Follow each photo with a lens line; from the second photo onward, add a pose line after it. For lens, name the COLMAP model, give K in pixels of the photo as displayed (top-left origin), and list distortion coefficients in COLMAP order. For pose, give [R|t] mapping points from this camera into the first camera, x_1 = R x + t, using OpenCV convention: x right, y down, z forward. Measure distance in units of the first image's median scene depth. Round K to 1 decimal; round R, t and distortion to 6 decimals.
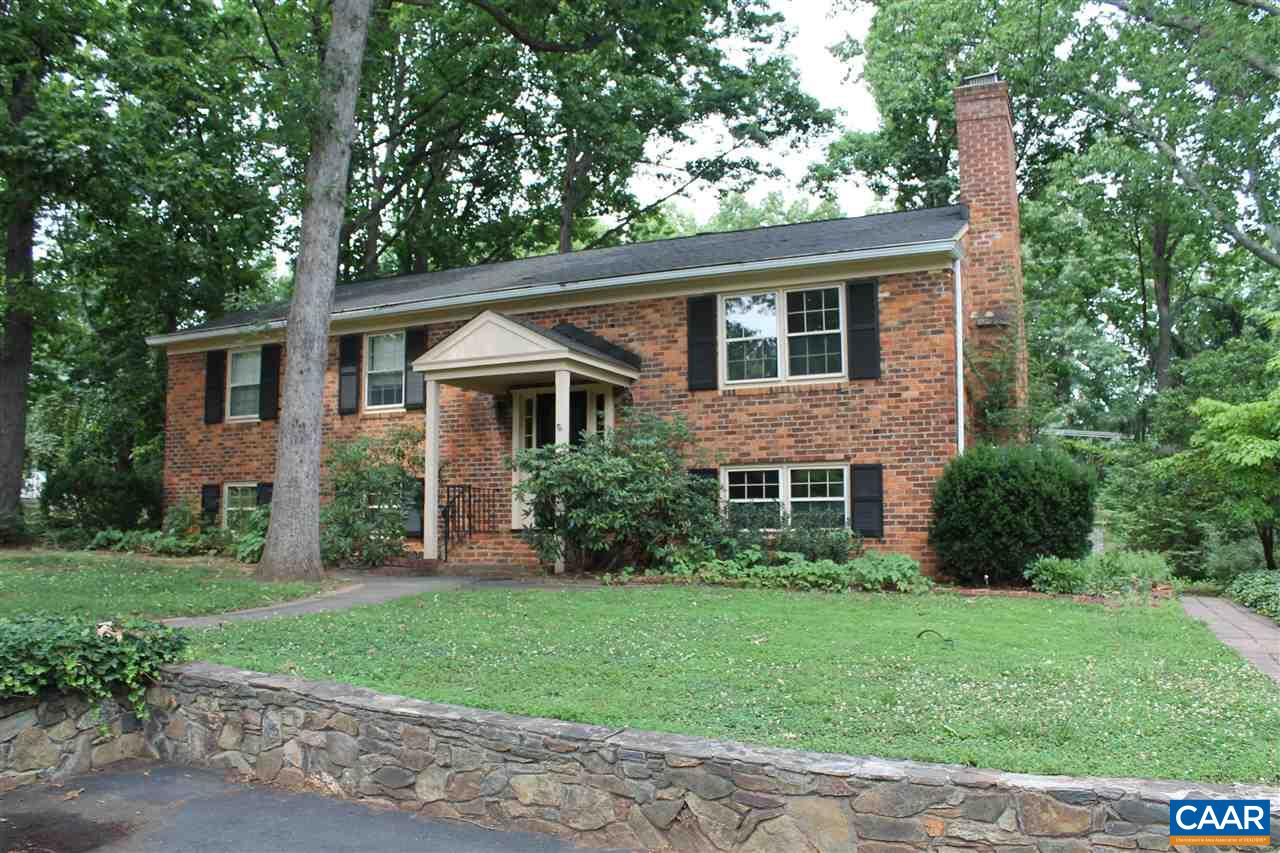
lens RADIAL K [[1078.7, 0, 640.0], [0, 1078.7, 426.5], [0, 0, 1]] dist [-0.163252, 0.136977]
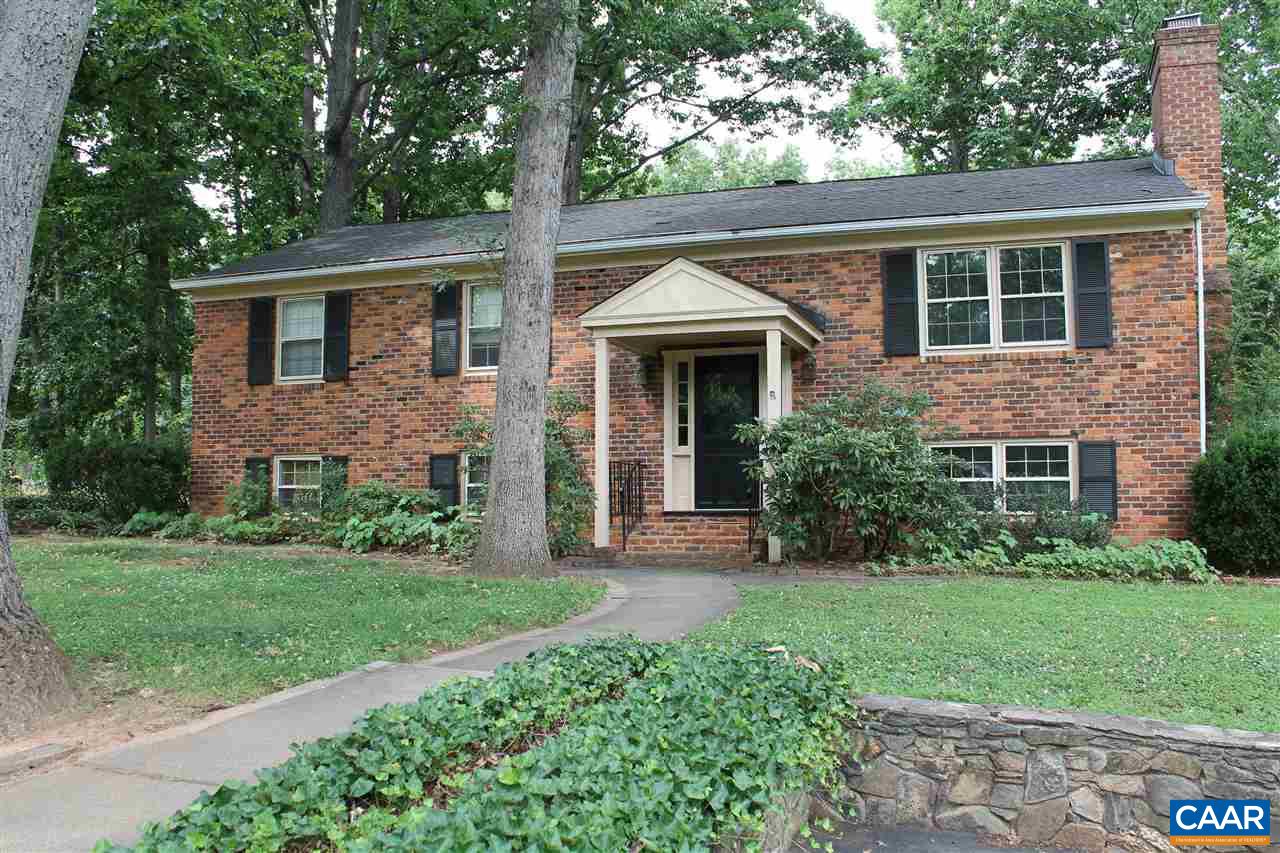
lens RADIAL K [[1175.7, 0, 640.0], [0, 1175.7, 426.5], [0, 0, 1]] dist [-0.166502, 0.185965]
pose [[0.993953, 0.011085, 0.109246, -0.274626], [-0.014022, 0.999560, 0.026153, 0.002583], [-0.108908, -0.027526, 0.993671, 0.067036]]
